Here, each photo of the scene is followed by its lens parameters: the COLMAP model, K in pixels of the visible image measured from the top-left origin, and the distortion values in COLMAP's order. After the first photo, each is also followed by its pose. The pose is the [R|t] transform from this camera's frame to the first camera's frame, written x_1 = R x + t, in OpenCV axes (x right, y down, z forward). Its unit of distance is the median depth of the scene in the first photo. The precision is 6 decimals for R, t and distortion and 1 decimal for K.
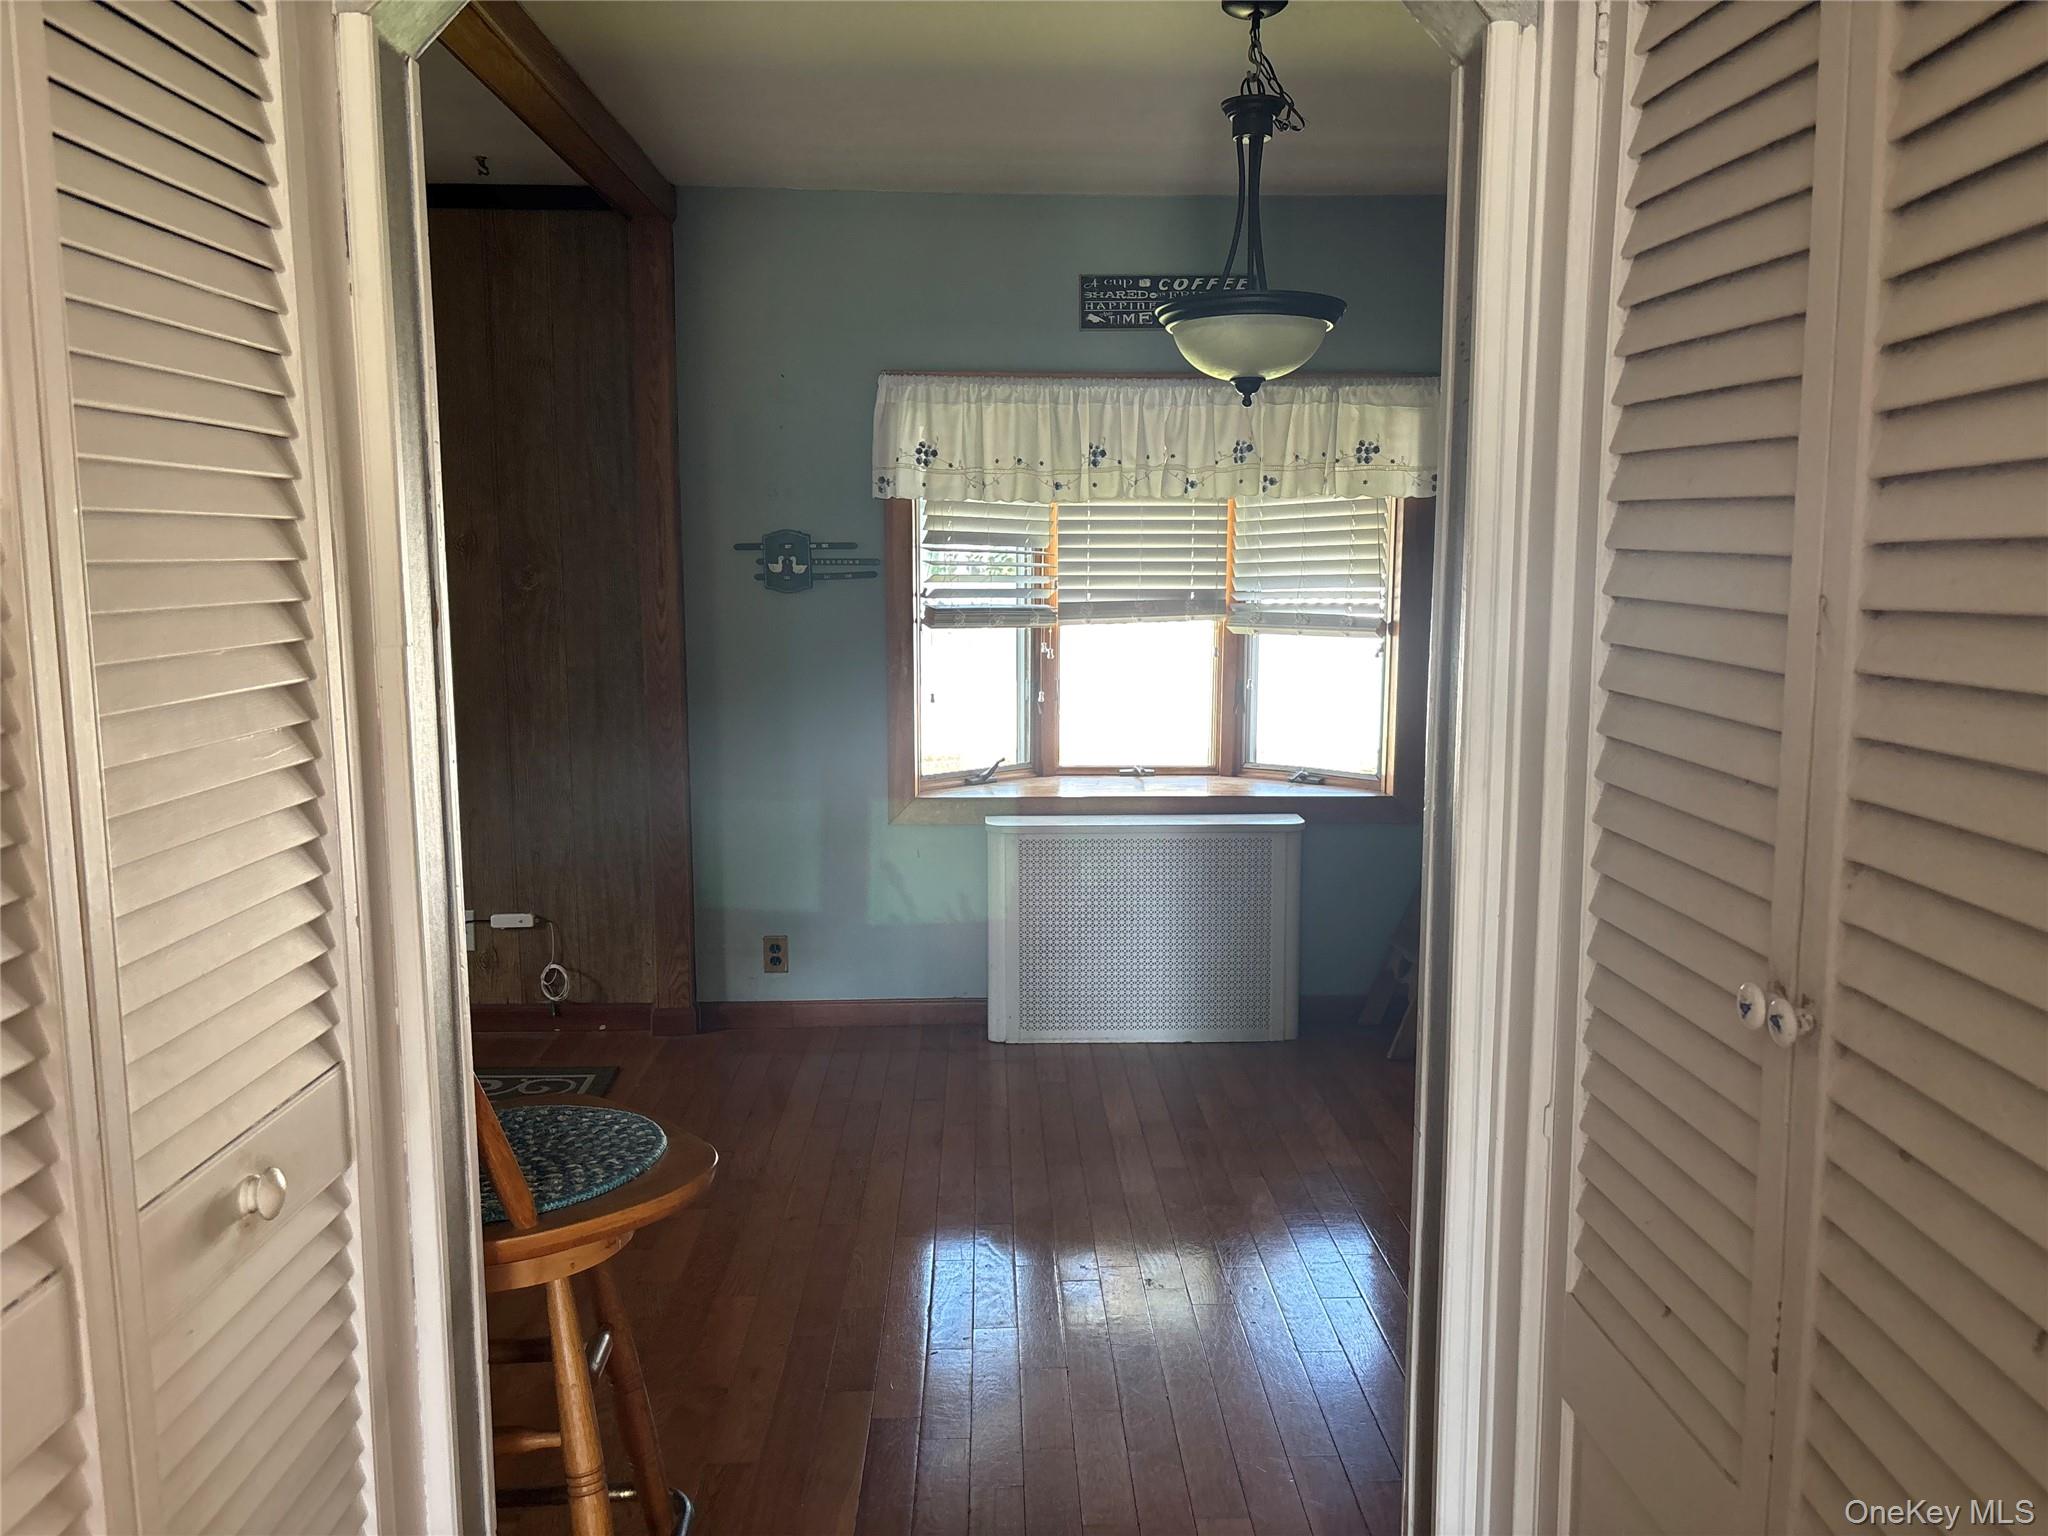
lens RADIAL K [[1547.5, 0, 1019.2], [0, 1547.5, 771.0], [0, 0, 1]] dist [0.048113, -0.055538]
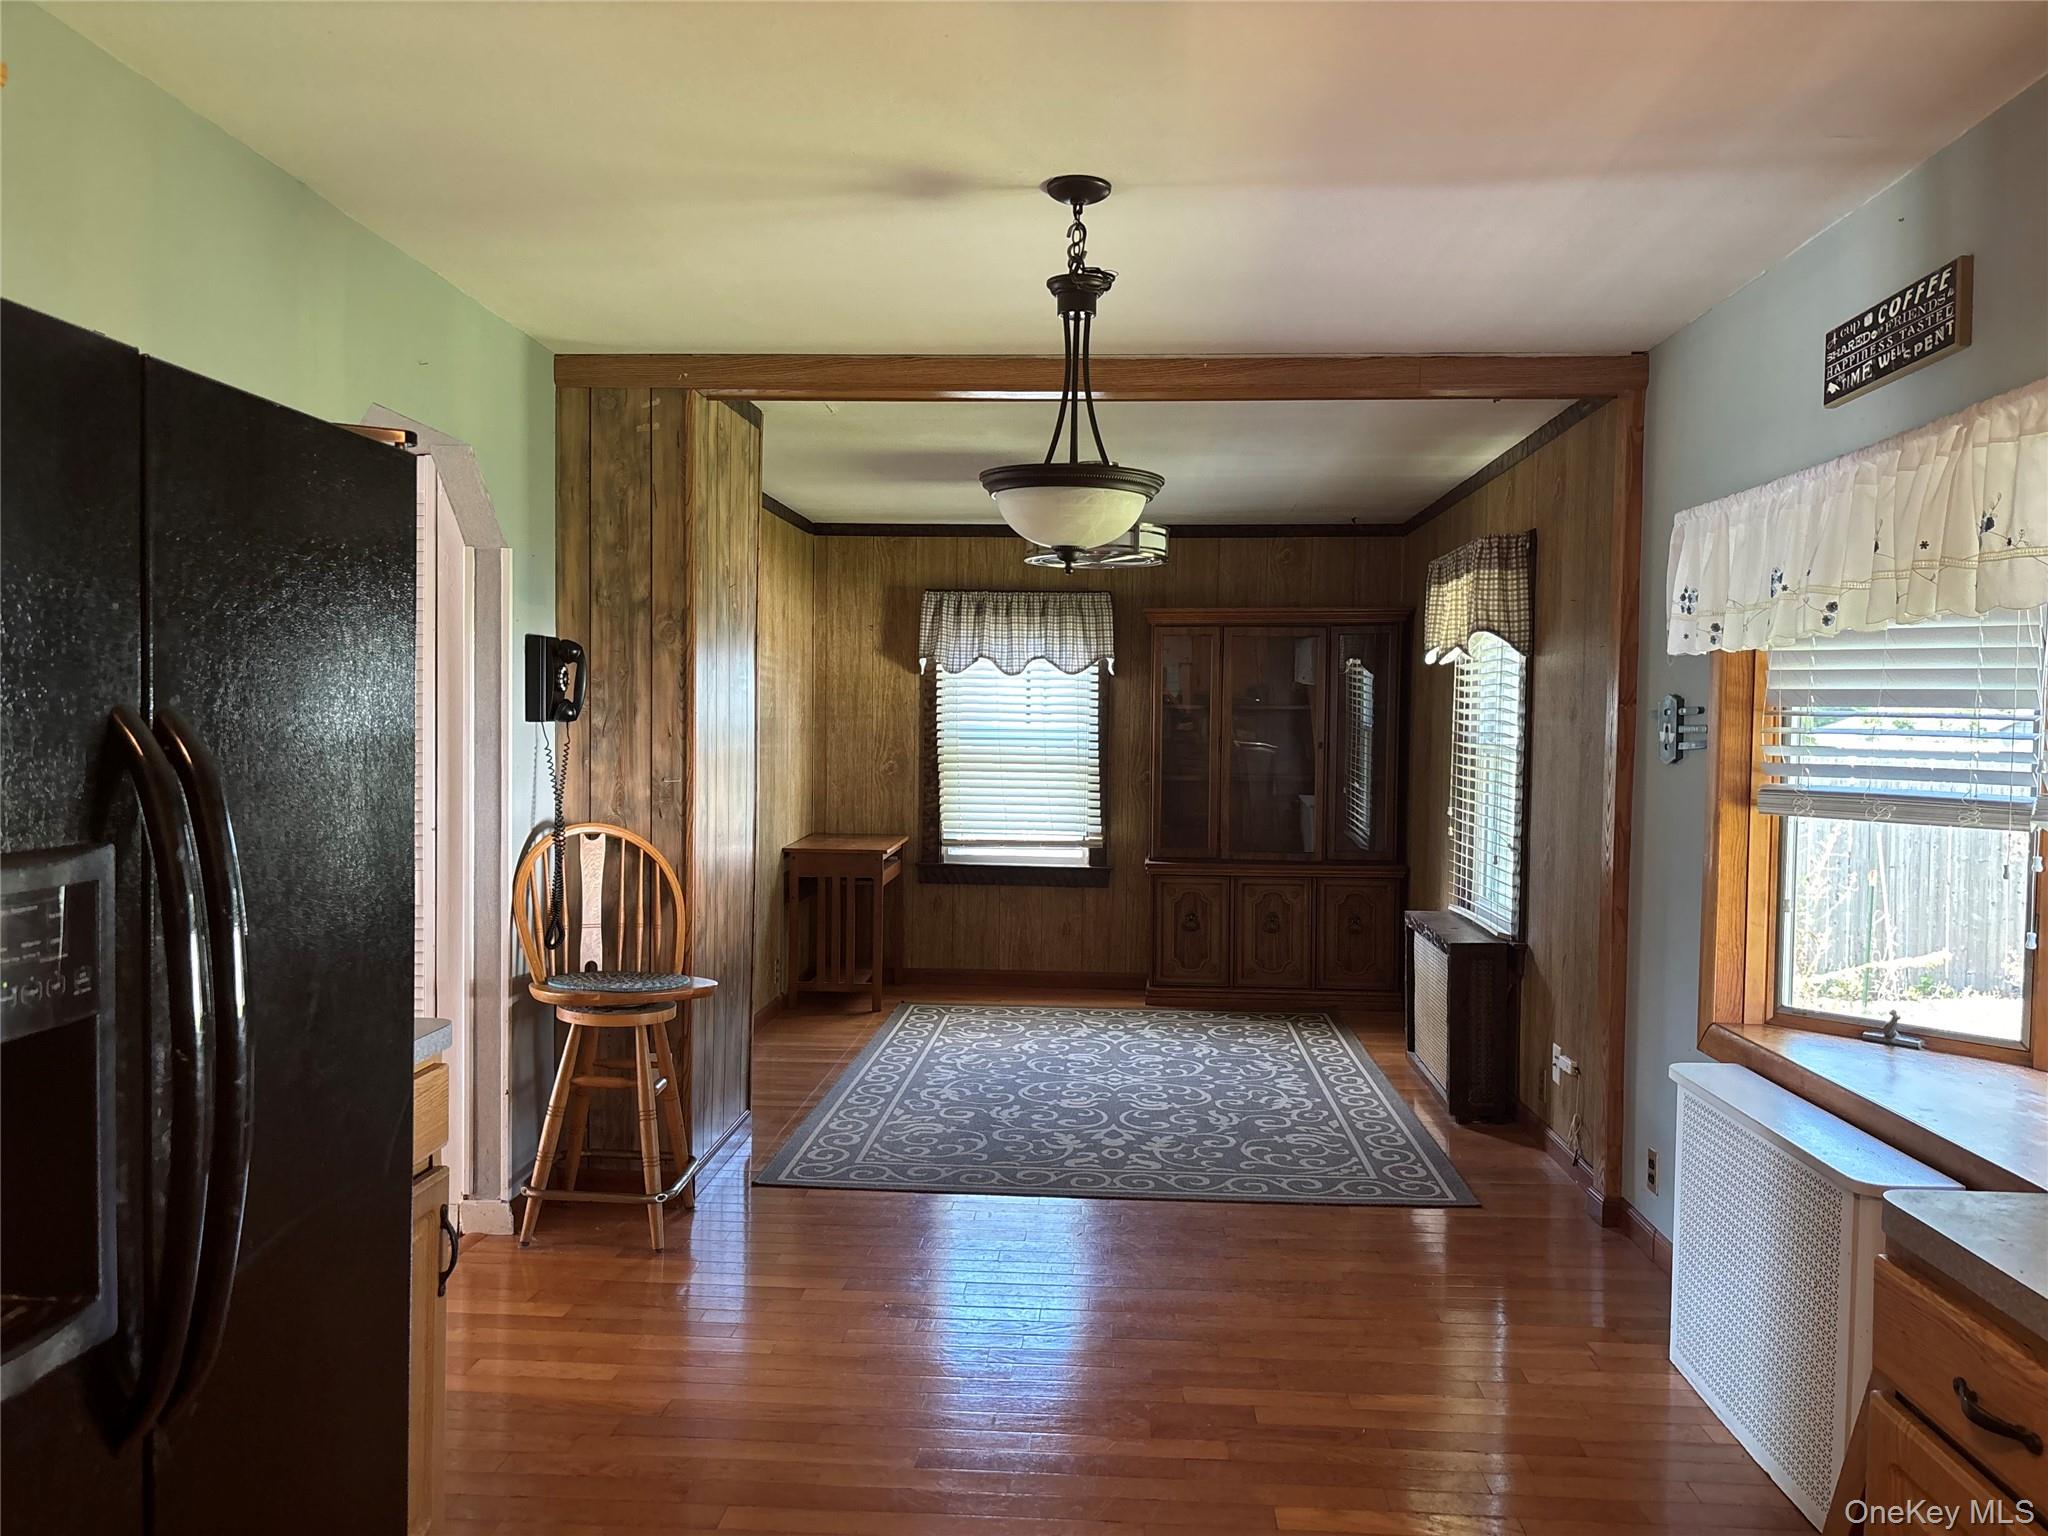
lens RADIAL K [[1547.5, 0, 1020.3], [0, 1547.5, 772.3], [0, 0, 1]] dist [0.048113, -0.055538]
pose [[-0.086594, 0.033859, -0.995668, 0.789326], [-0.144218, 0.988469, 0.046157, -0.099906], [0.985750, 0.147590, -0.080713, 0.723745]]
